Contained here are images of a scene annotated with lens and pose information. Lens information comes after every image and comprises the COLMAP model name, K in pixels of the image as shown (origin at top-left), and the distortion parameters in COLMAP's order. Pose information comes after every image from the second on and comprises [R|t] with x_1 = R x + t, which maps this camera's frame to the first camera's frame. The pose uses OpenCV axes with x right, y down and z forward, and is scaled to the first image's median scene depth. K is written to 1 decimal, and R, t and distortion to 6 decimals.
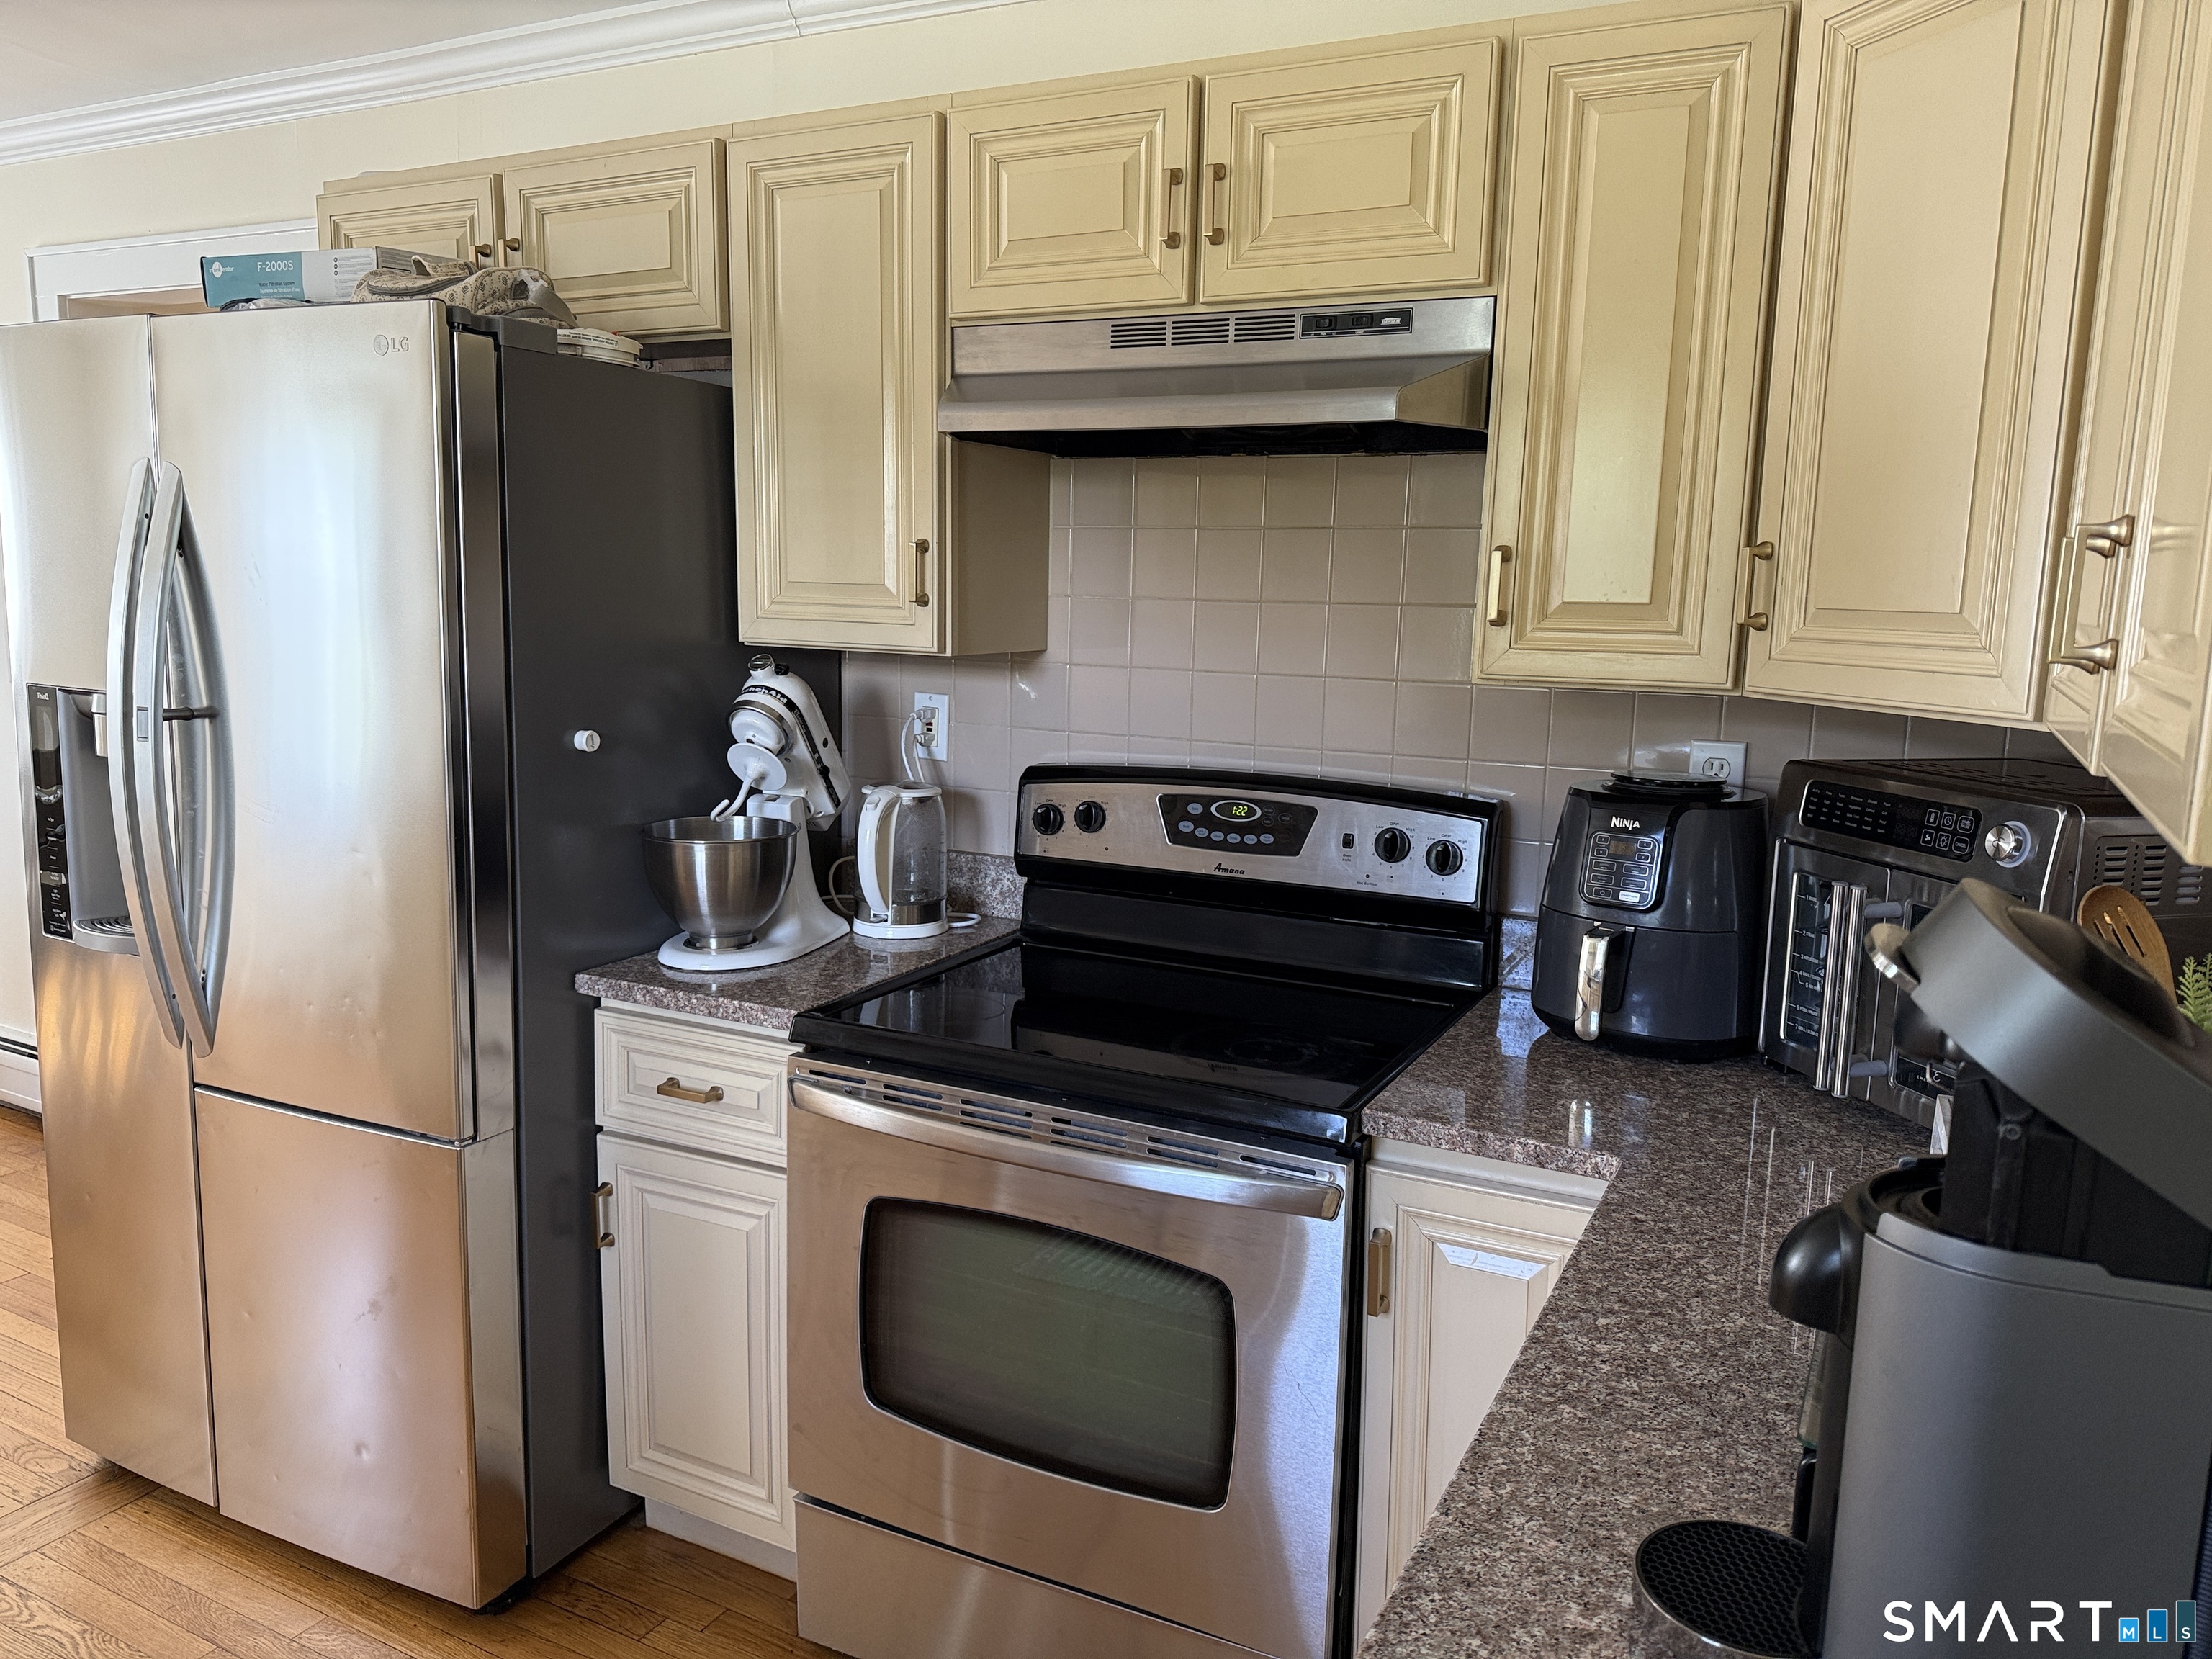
lens RADIAL K [[1568.9, 0, 1106.7], [0, 1568.9, 822.7], [0, 0, 1]] dist [0.013762, -0.026962]
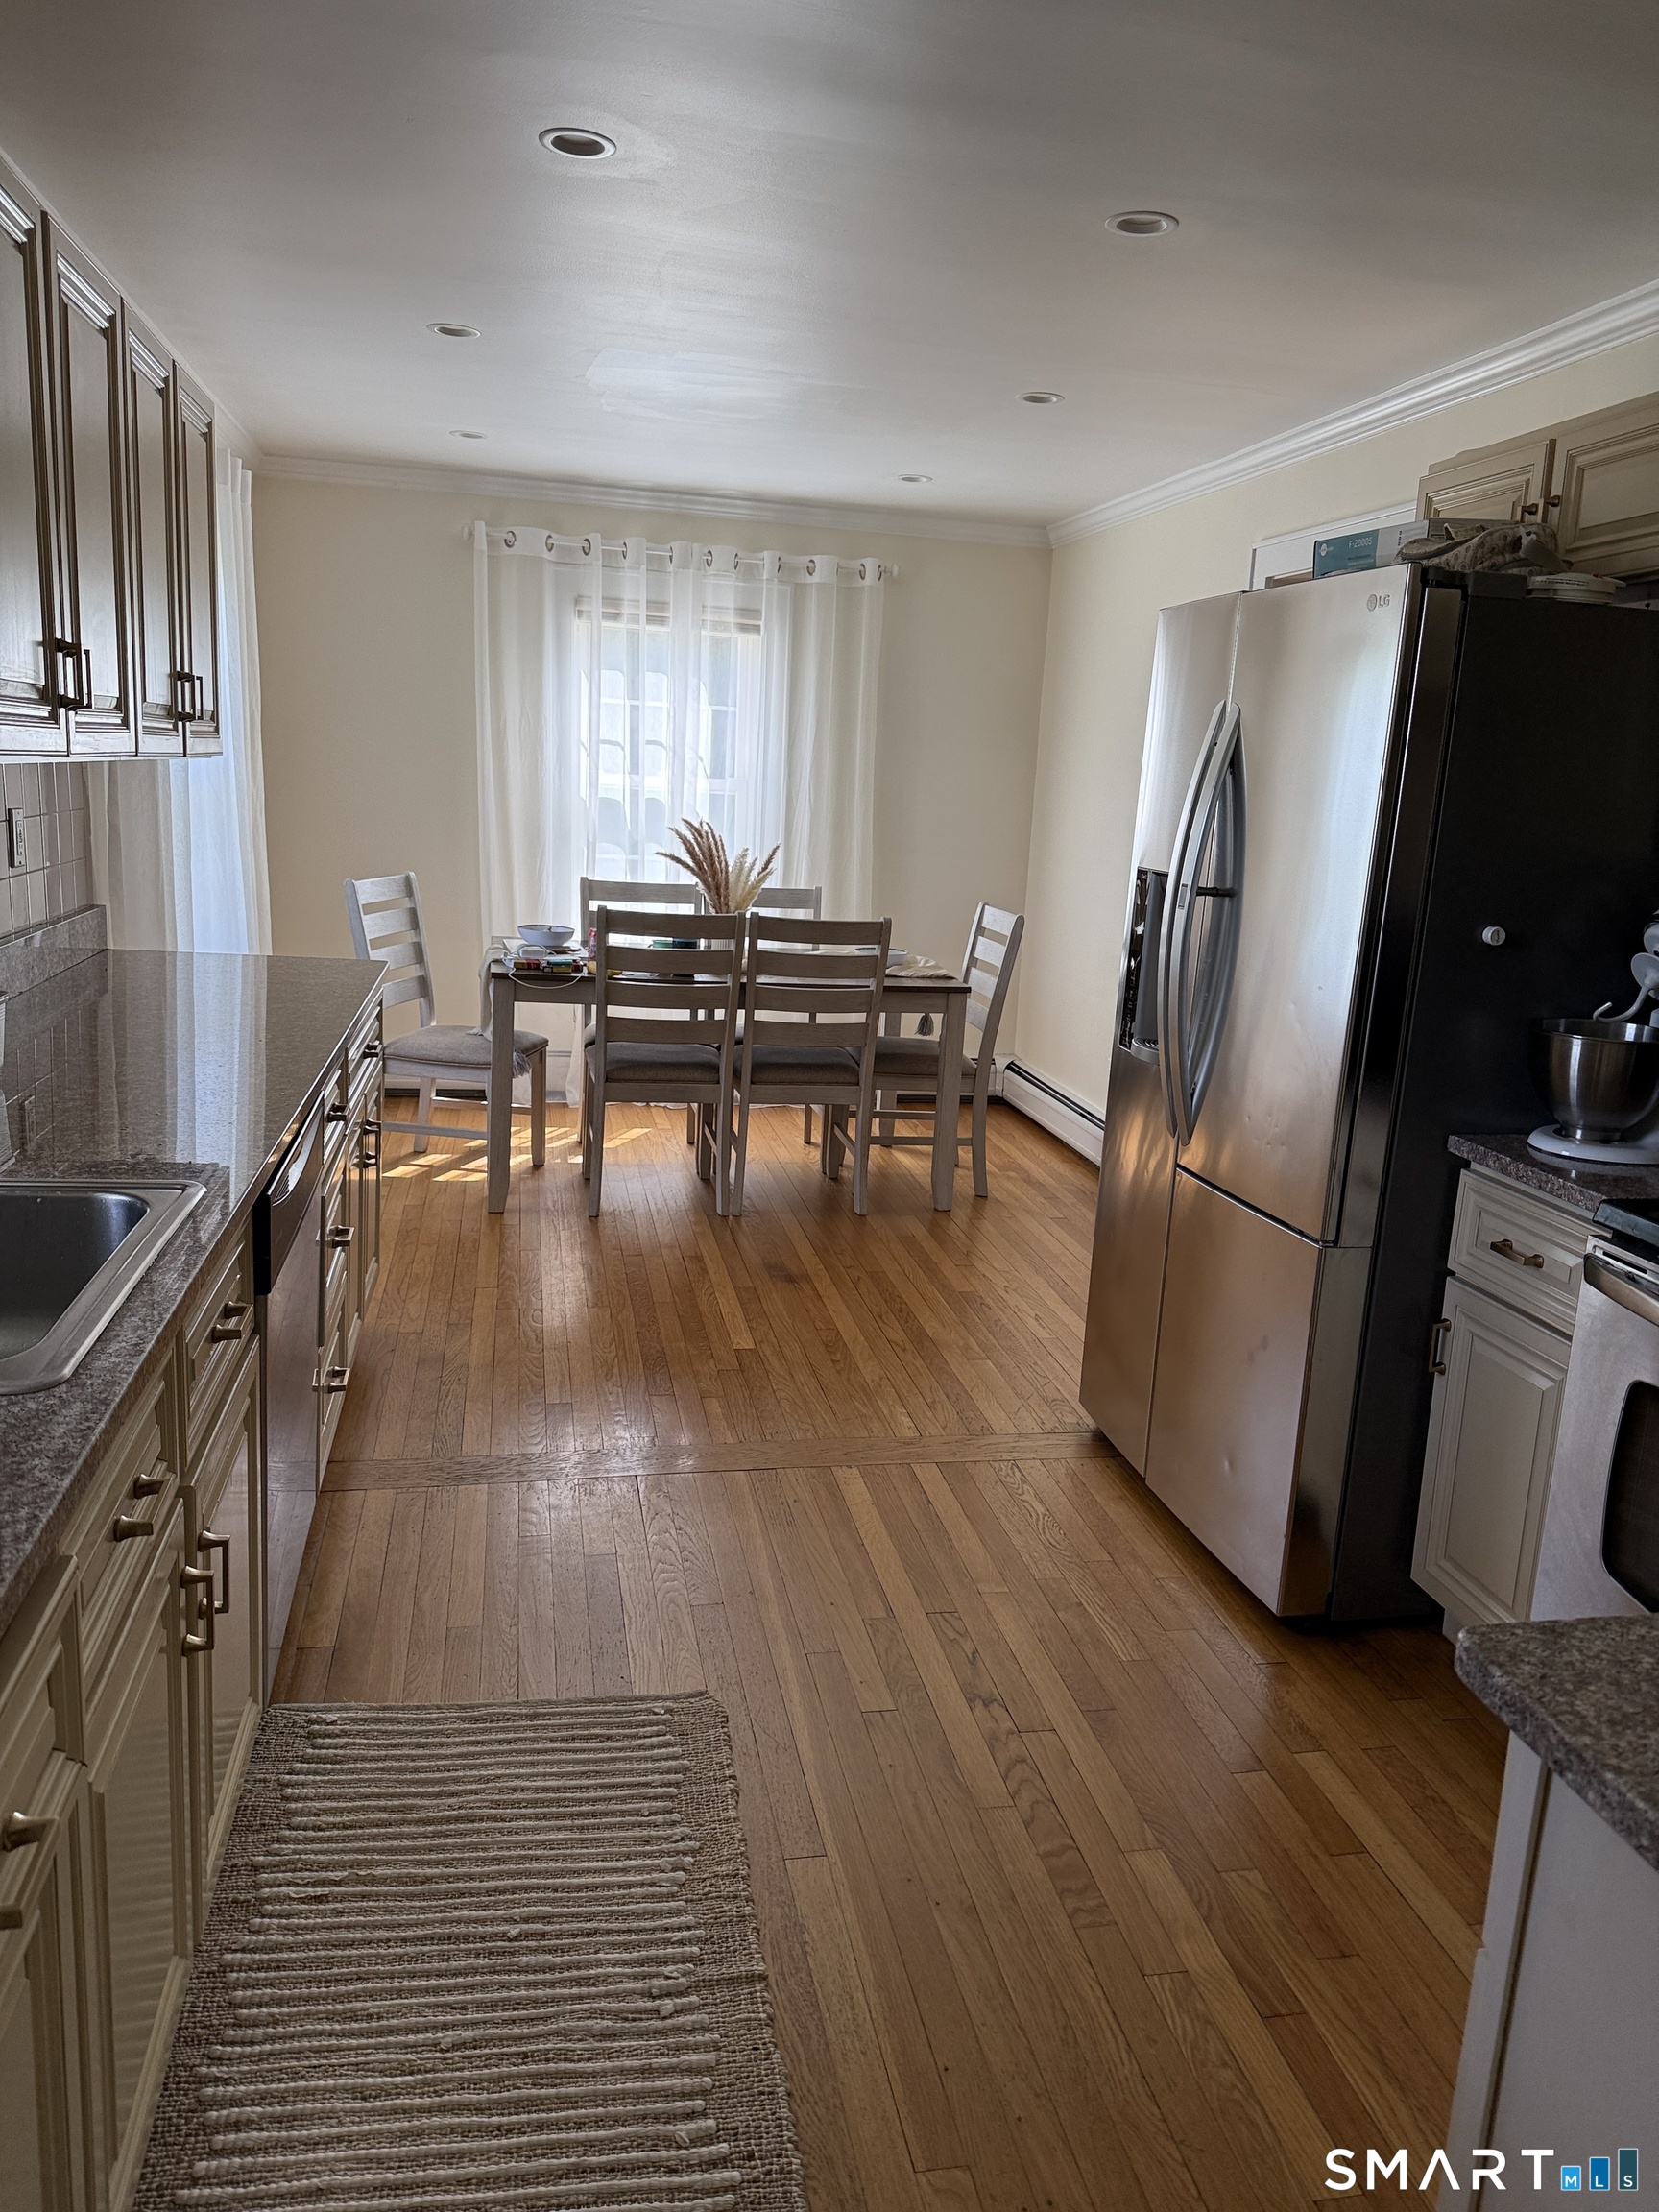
lens RADIAL K [[1568.9, 0, 833.6], [0, 1568.9, 1104.6], [0, 0, 1]] dist [0.013762, -0.026962]
pose [[0.615700, 0.166422, -0.770206, 0.270971], [-0.151990, 0.984170, 0.091154, 0.036562], [0.773184, 0.060940, 0.631247, -0.090272]]
